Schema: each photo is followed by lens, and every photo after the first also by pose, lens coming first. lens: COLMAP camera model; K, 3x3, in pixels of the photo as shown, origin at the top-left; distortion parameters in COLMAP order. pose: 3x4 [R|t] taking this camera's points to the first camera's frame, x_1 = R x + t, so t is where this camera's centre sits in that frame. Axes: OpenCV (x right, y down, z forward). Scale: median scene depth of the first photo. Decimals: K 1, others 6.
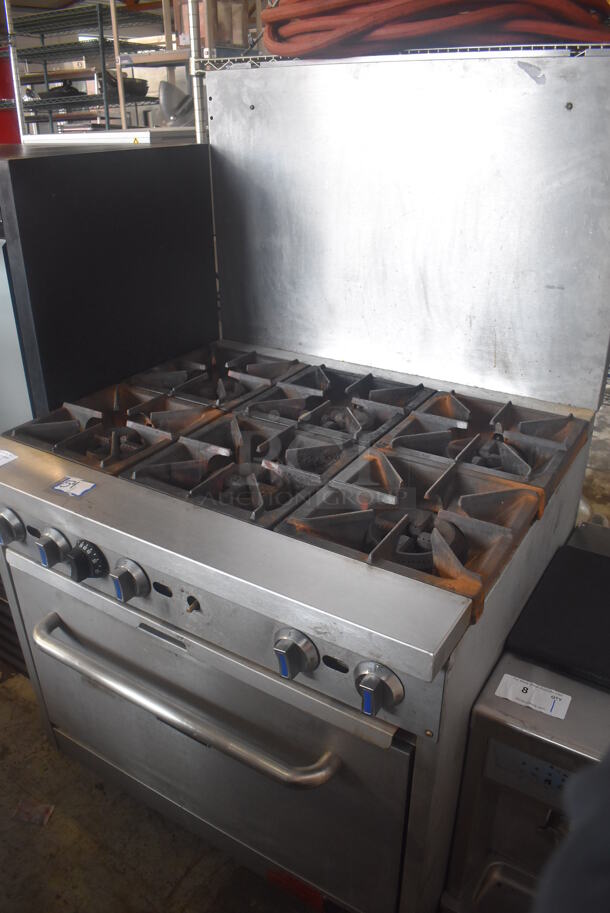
lens RADIAL K [[712.6, 0, 311.1], [0, 712.6, 457.6], [0, 0, 1]] dist [-0.104001, 0.025473]
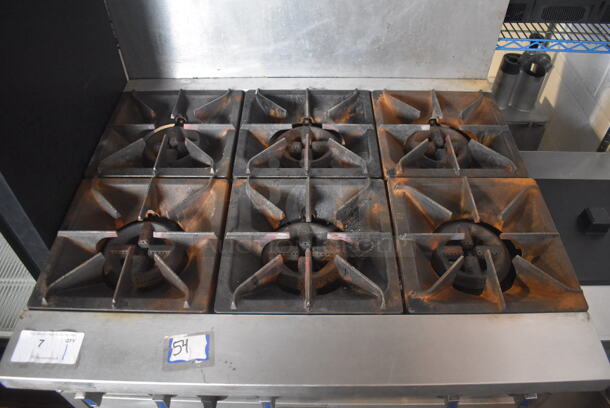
lens RADIAL K [[476.1, 0, 305.0], [0, 476.1, 203.4], [0, 0, 1]] dist [-0.104001, 0.025473]
pose [[0.848684, -0.380127, 0.367749, -0.298421], [0.229769, 0.891252, 0.390995, -0.283014], [-0.476385, -0.247333, 0.843732, 0.365885]]
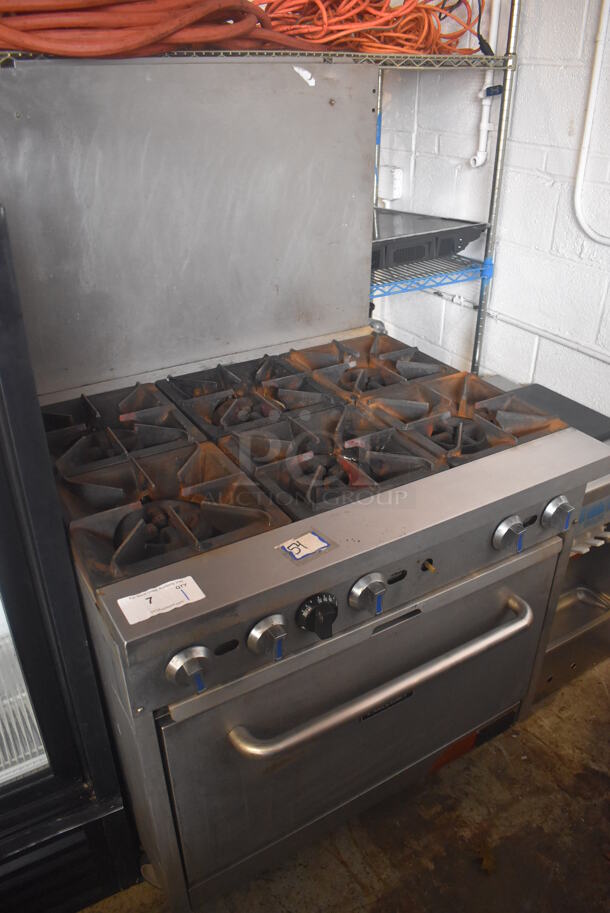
lens RADIAL K [[712.6, 0, 309.9], [0, 712.6, 457.7], [0, 0, 1]] dist [-0.104001, 0.025473]
pose [[0.442666, -0.427685, 0.788120, -0.829800], [0.396799, 0.881615, 0.255550, -0.238427], [-0.804113, 0.199602, 0.559966, 0.381606]]
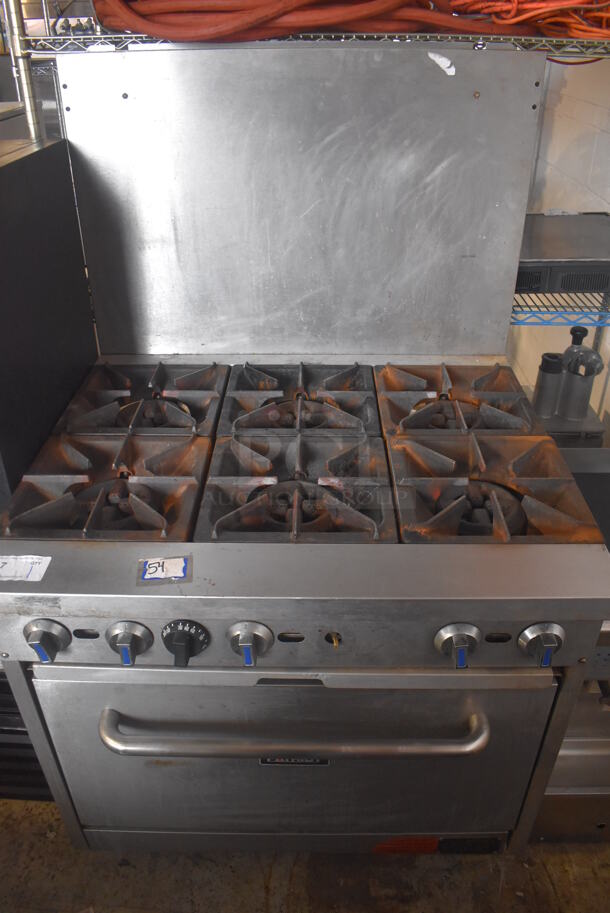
lens RADIAL K [[712.6, 0, 308.4], [0, 712.6, 456.8], [0, 0, 1]] dist [-0.104001, 0.025473]
pose [[0.852338, -0.267323, 0.449509, -0.448862], [0.227355, 0.963426, 0.141849, -0.146630], [-0.470988, -0.018705, 0.881941, 0.115787]]
